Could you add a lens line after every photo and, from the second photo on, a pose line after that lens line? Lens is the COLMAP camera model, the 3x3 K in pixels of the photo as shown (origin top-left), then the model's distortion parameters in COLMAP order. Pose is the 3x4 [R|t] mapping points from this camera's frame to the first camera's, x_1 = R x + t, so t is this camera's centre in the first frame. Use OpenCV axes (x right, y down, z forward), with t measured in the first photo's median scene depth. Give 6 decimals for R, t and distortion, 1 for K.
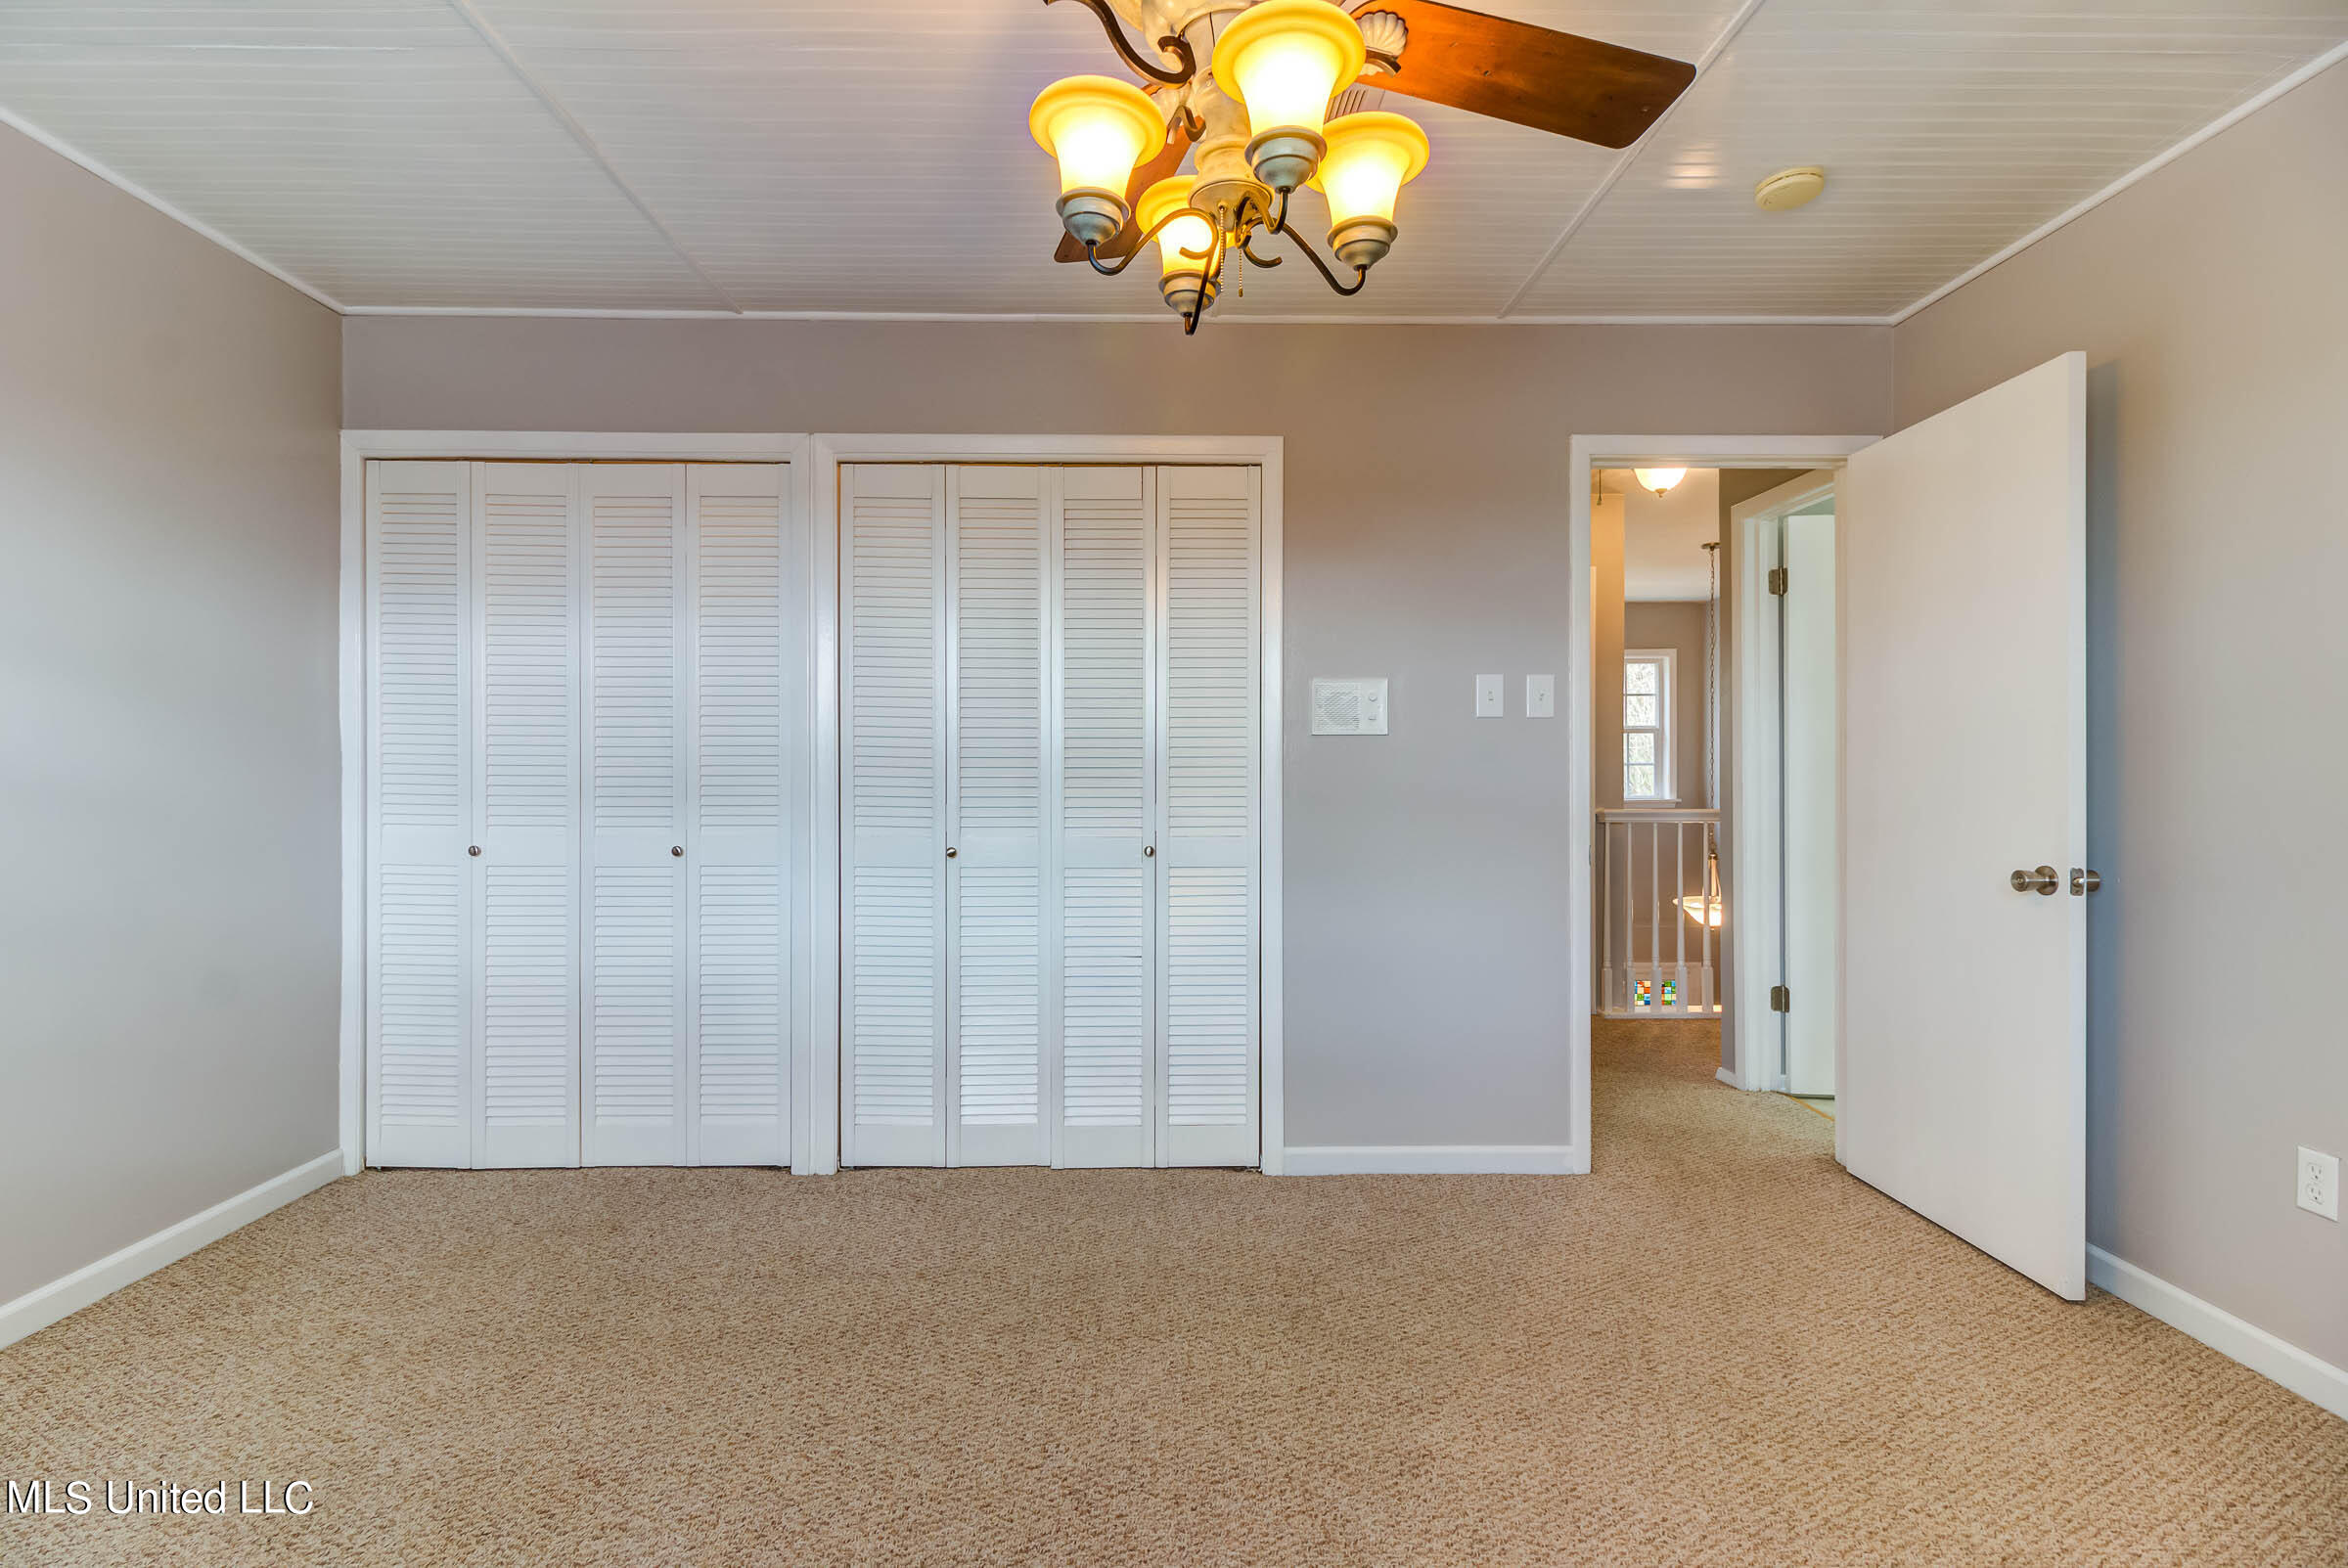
lens RADIAL K [[1109.0, 0, 1174.0], [0, 1109.0, 784.0], [0, 0, 1]] dist [0.001235, -0.008883]
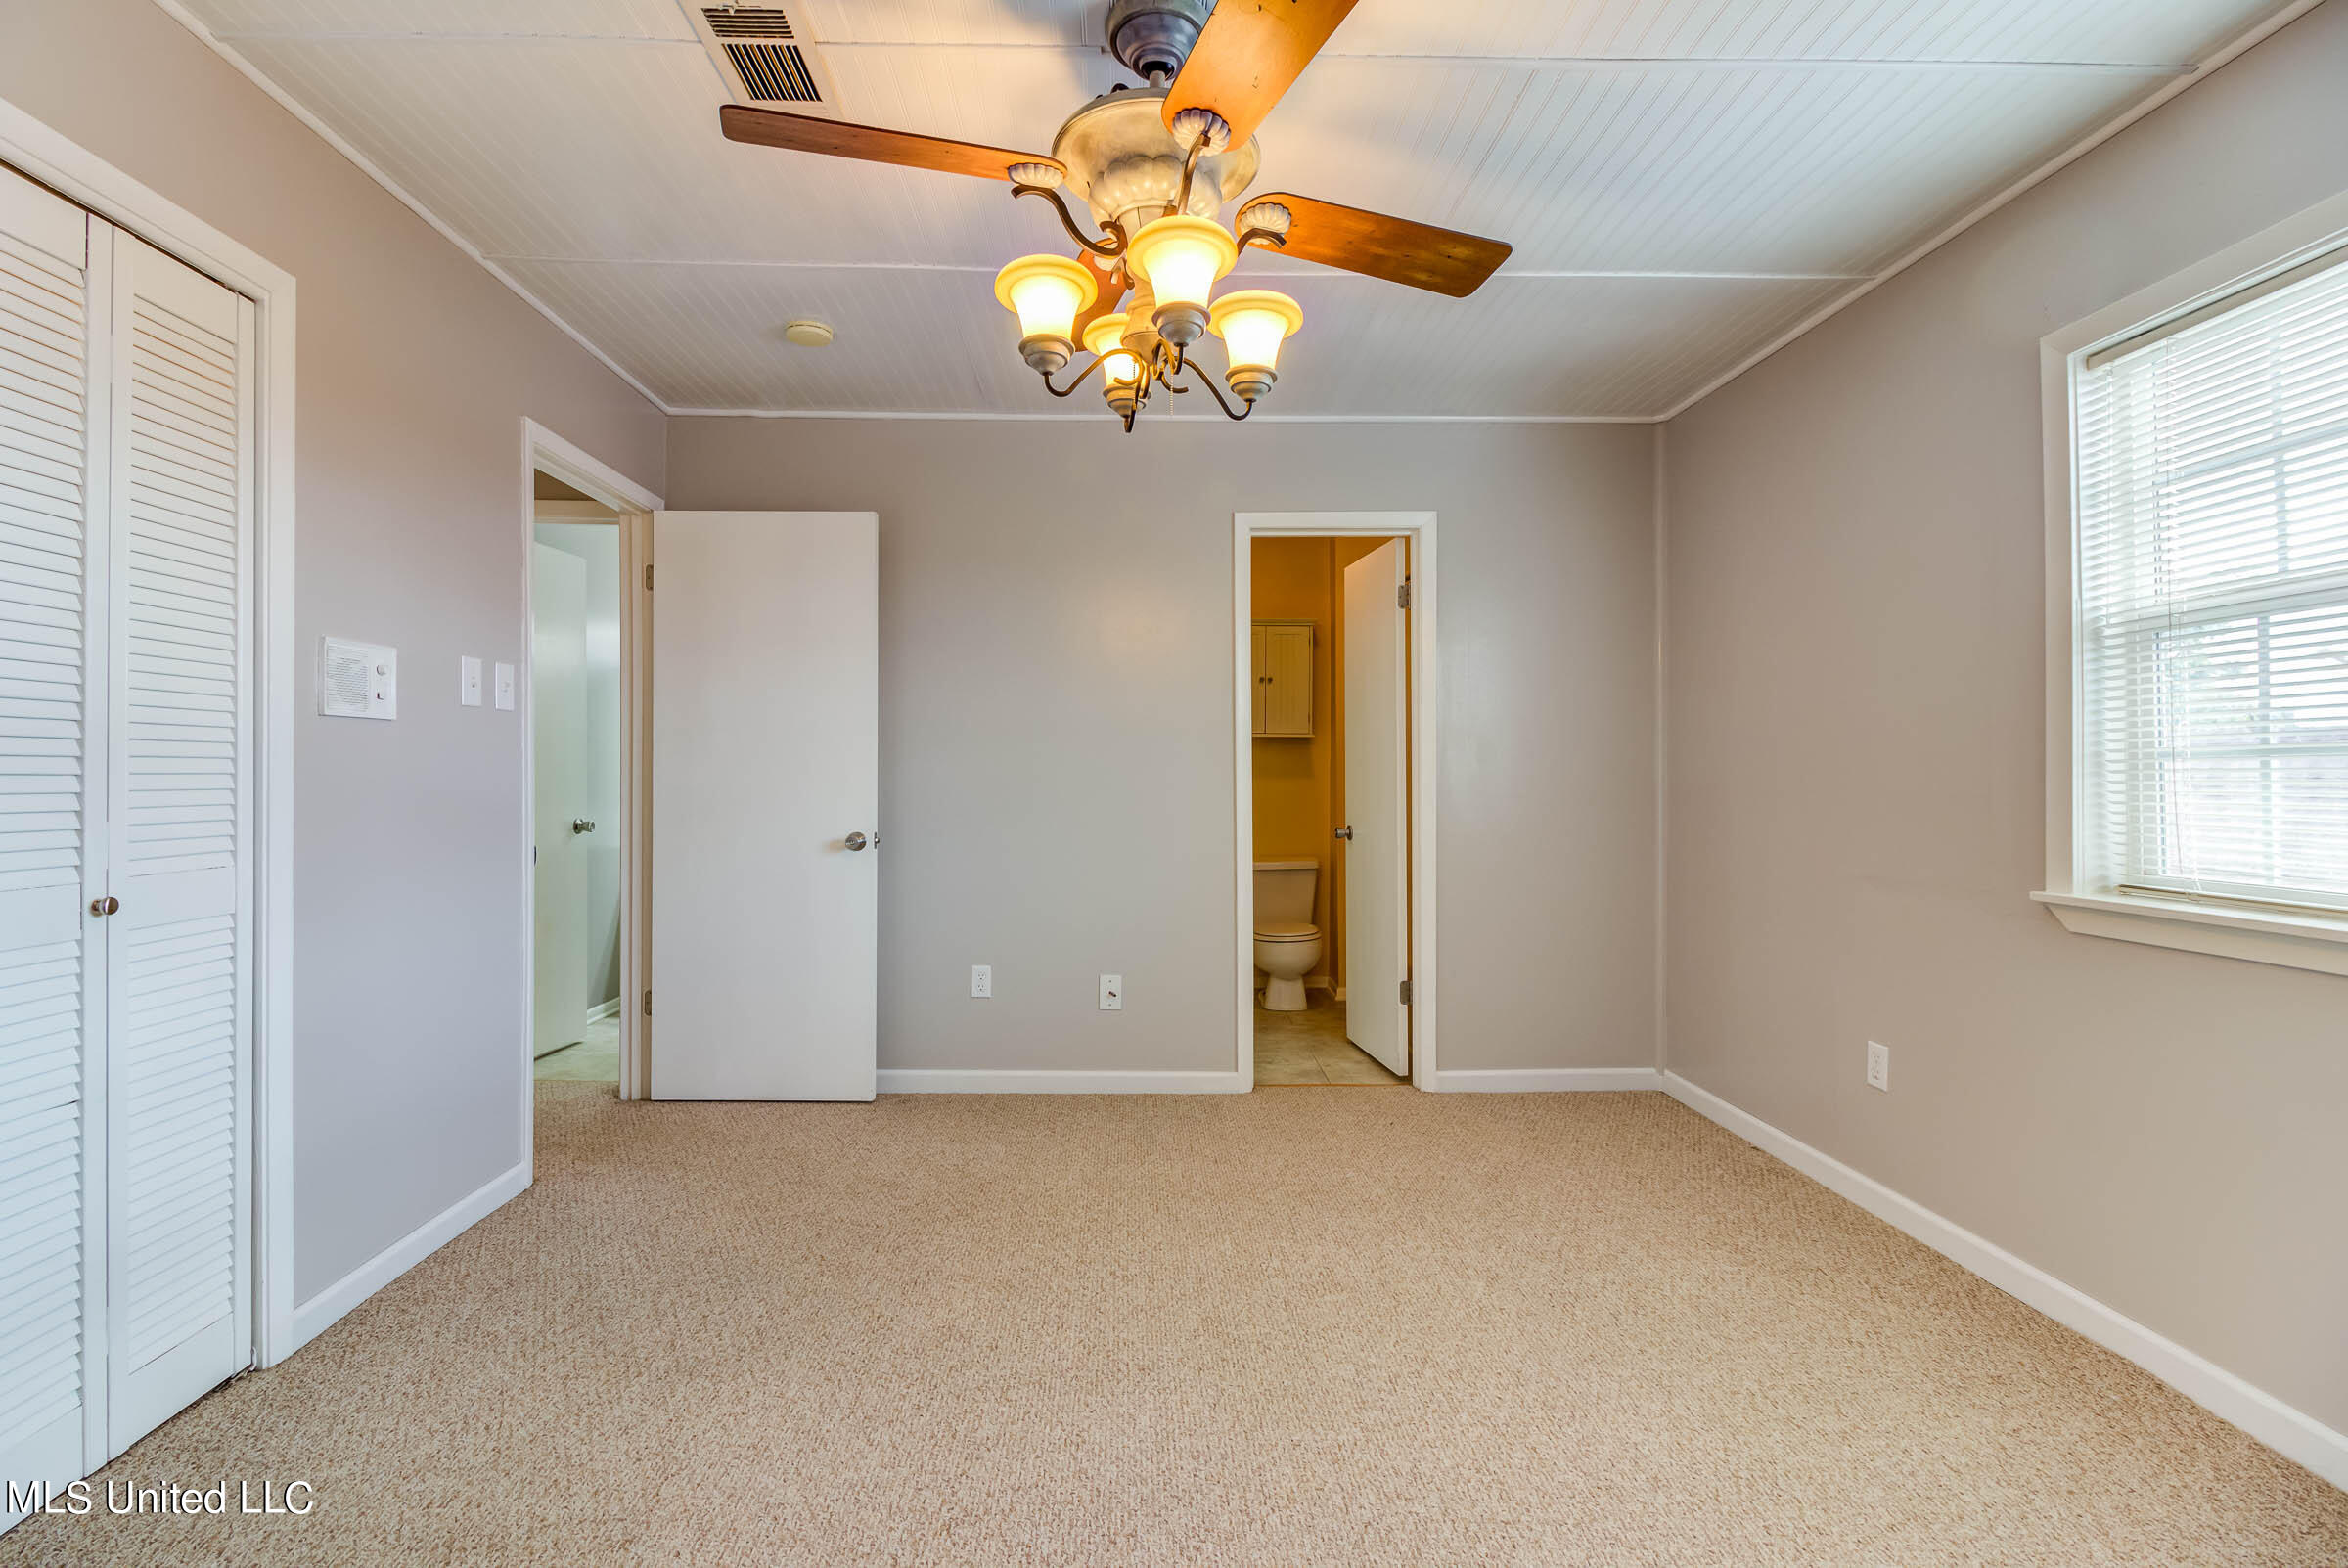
lens RADIAL K [[1074.4, 0, 1158.6], [0, 1074.4, 774.2], [0, 0, 1]] dist [0.025485, -0.023281]
pose [[-0.040670, 0.001853, 0.999171, -0.687302], [-0.000851, 0.999998, -0.001889, -0.005752], [-0.999172, -0.000927, -0.040668, 0.570506]]
